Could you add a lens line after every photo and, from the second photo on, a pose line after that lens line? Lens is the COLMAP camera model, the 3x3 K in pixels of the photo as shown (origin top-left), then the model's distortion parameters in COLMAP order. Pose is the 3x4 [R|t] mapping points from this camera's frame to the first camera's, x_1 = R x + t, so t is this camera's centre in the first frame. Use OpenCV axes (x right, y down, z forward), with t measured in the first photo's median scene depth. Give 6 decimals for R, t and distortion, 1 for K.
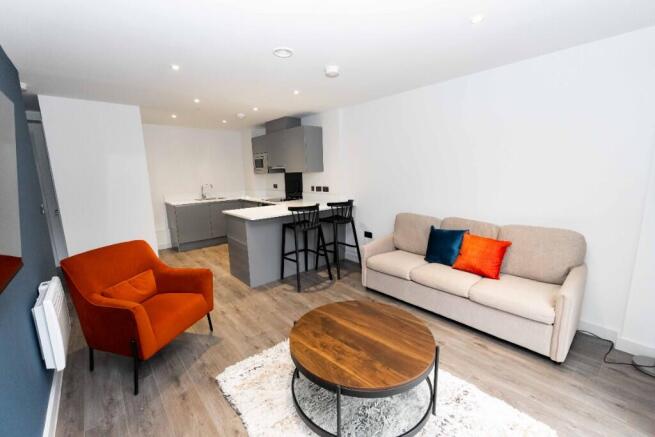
lens RADIAL K [[266.0, 0, 327.5], [0, 266.0, 218.5], [0, 0, 1]] dist [-0.003229, -0.000730]
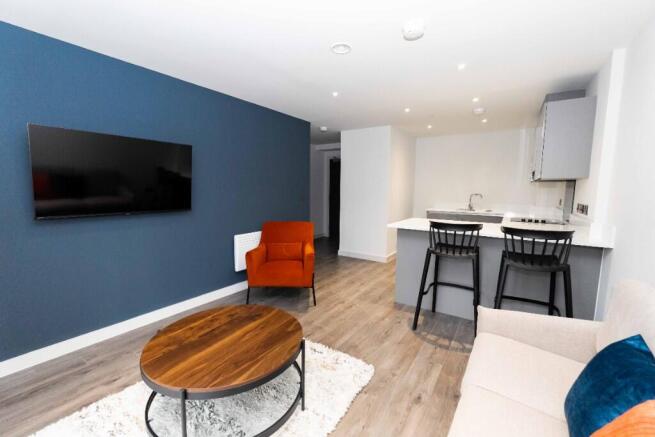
lens RADIAL K [[271.3, 0, 327.5], [0, 271.3, 218.5], [0, 0, 1]] dist [0.003680, 0.000193]
pose [[0.242834, 0.122251, -0.962334, 0.571499], [-0.168487, 0.982265, 0.082267, -0.063592], [0.955324, 0.142164, 0.259125, 0.534962]]
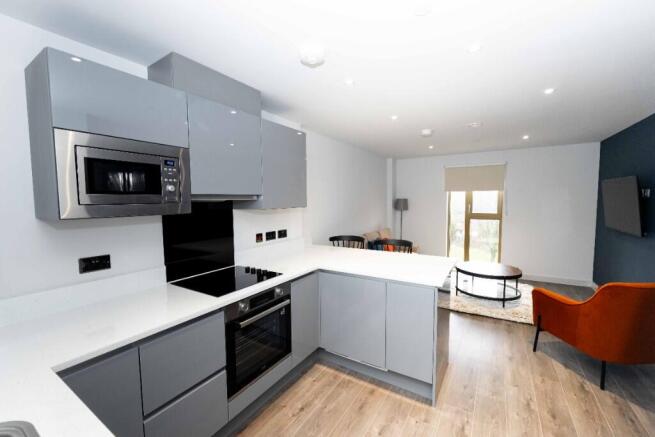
lens RADIAL K [[271.3, 0, 327.5], [0, 271.3, 218.5], [0, 0, 1]] dist [0.003680, 0.000193]
pose [[-0.278632, -0.056726, 0.958721, -0.997022], [0.162207, 0.981134, 0.105194, -0.296355], [-0.946601, 0.184822, -0.264174, 1.591074]]
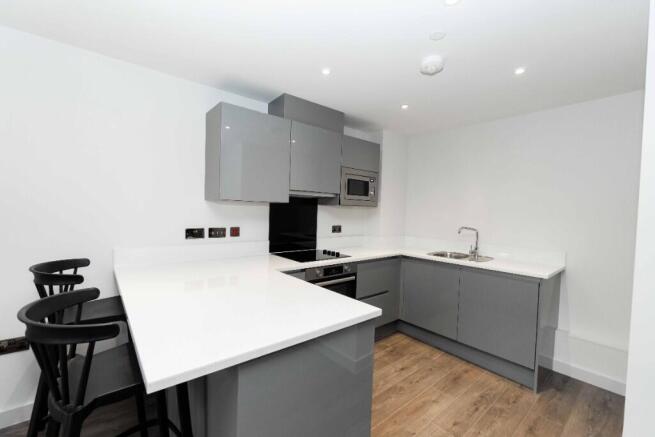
lens RADIAL K [[266.1, 0, 318.7], [0, 266.1, 217.1], [0, 0, 1]] dist [-0.000014, 0.000008]
pose [[0.068572, -0.007667, 0.997617, -1.154823], [0.130305, 0.991473, -0.001337, -0.237637], [-0.989100, 0.130086, 0.068987, 1.570210]]
